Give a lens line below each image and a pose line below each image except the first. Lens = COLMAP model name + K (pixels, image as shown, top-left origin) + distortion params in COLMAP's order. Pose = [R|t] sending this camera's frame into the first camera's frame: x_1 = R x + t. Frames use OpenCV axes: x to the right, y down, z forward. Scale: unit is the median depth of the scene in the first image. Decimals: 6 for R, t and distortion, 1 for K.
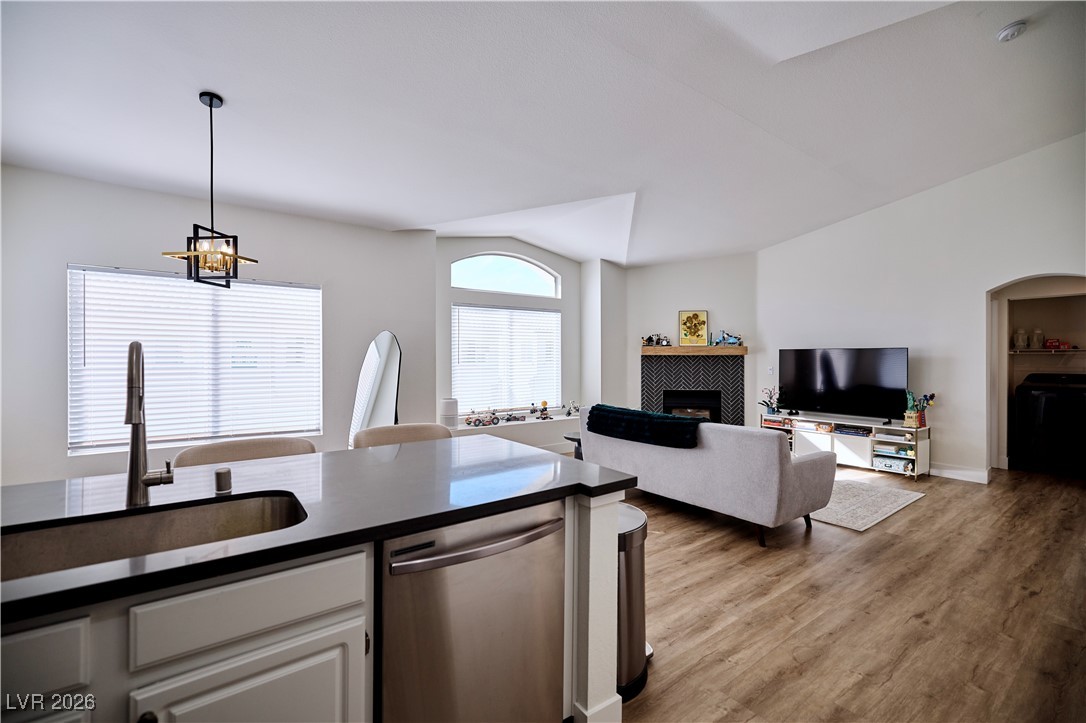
lens RADIAL K [[471.4, 0, 539.4], [0, 471.4, 359.5], [0, 0, 1]] dist [0.002974, 0.000213]
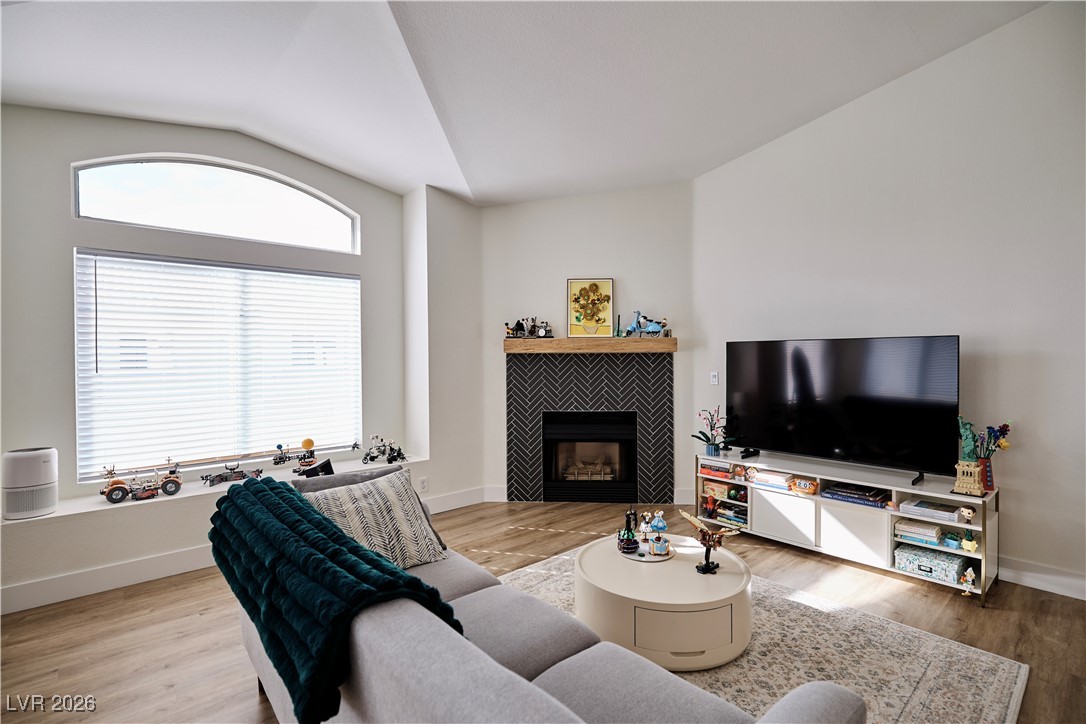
lens RADIAL K [[504.3, 0, 545.7], [0, 504.3, 364.2], [0, 0, 1]] dist [0.000361, 0.000248]
pose [[0.996211, -0.006549, 0.086720, 0.237032], [0.005894, 0.999952, 0.007816, -0.000629], [-0.086767, -0.007275, 0.996202, 0.409457]]
